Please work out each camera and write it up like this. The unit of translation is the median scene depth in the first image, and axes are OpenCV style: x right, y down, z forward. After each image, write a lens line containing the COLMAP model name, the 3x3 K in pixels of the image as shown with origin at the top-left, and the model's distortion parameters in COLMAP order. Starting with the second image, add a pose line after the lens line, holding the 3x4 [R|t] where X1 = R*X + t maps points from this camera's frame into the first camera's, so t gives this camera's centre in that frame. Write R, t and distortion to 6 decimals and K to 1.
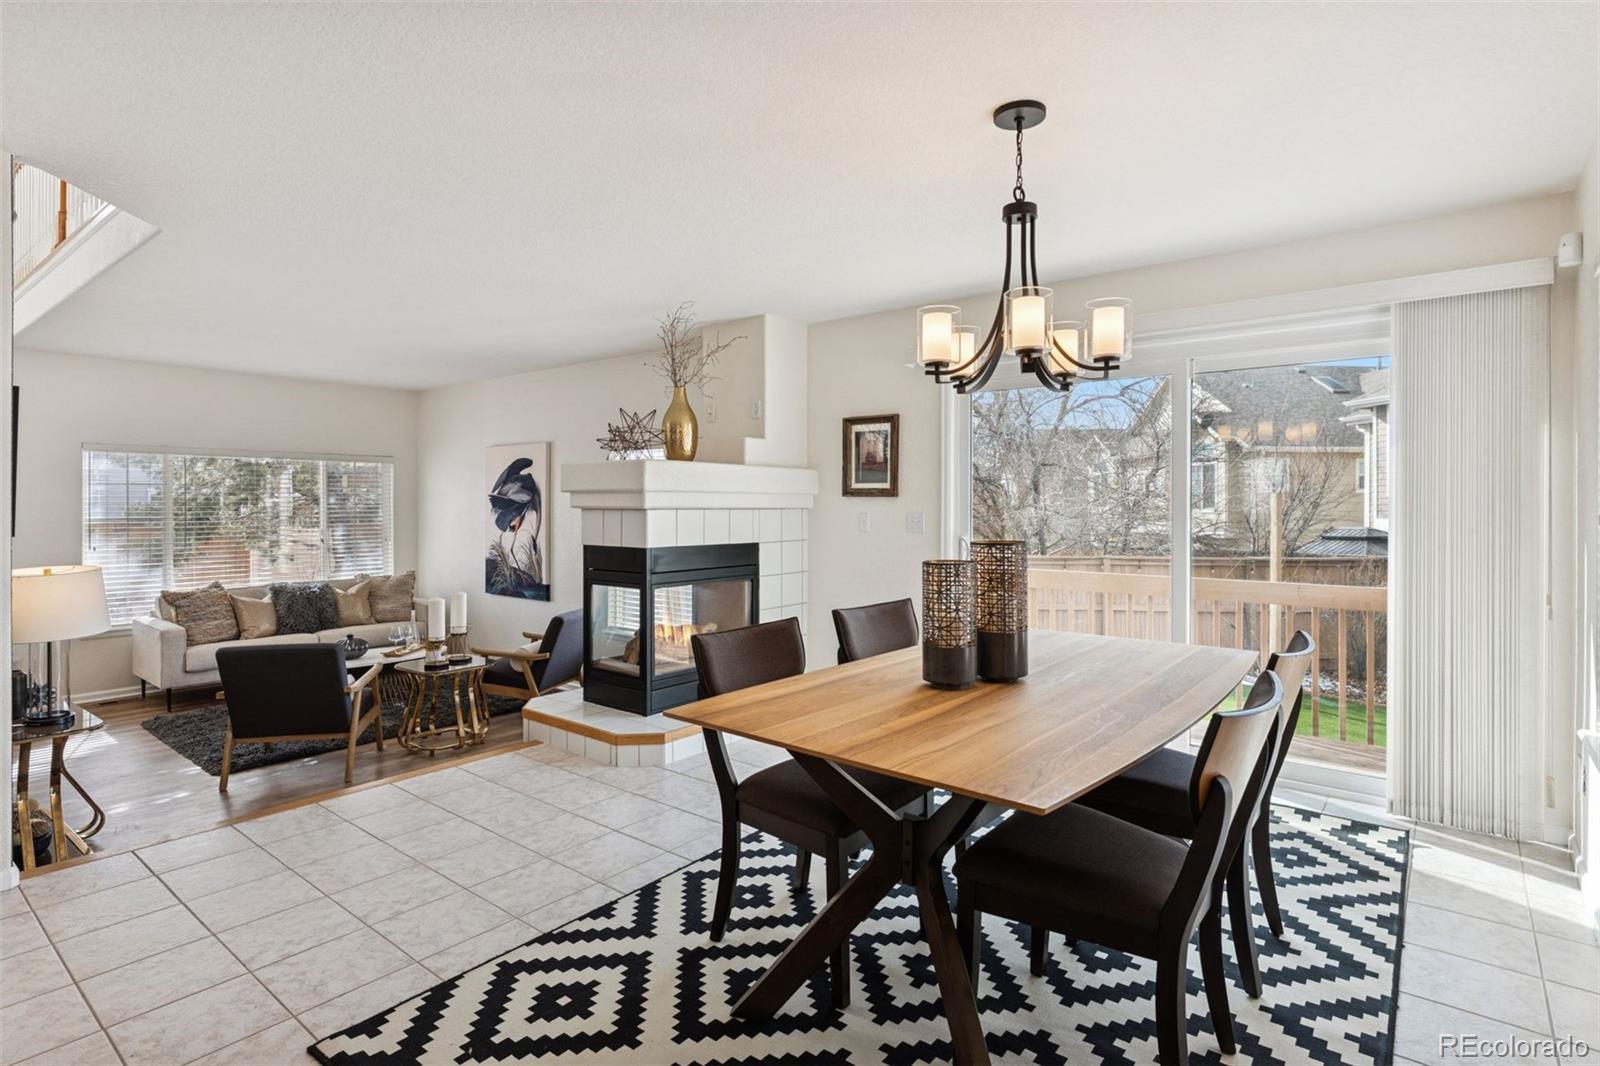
lens RADIAL K [[813.6, 0, 800.7], [0, 813.6, 503.8], [0, 0, 1]] dist [-0.000483, 0.000112]
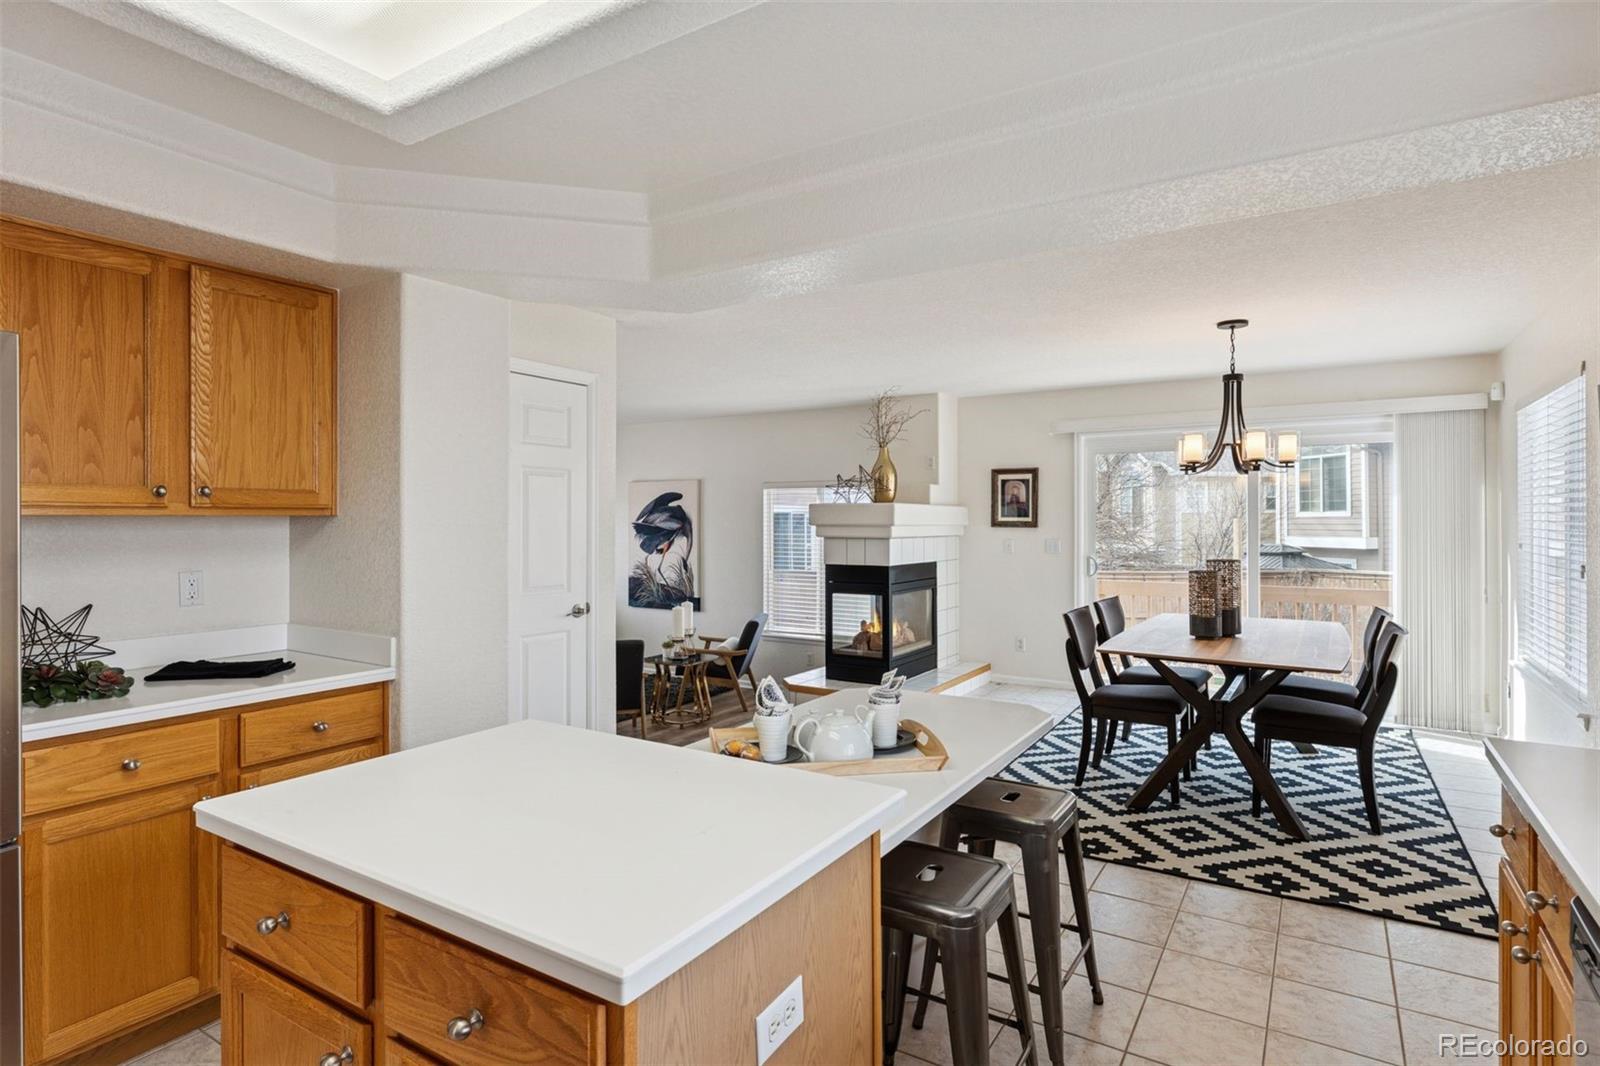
lens RADIAL K [[832.9, 0, 802.3], [0, 832.9, 514.9], [0, 0, 1]] dist [-0.000111, -0.000193]
pose [[0.993293, -0.001430, 0.115616, -0.434611], [0.002286, 0.999971, -0.007277, -0.020168], [-0.115603, 0.007492, 0.993267, -0.352392]]
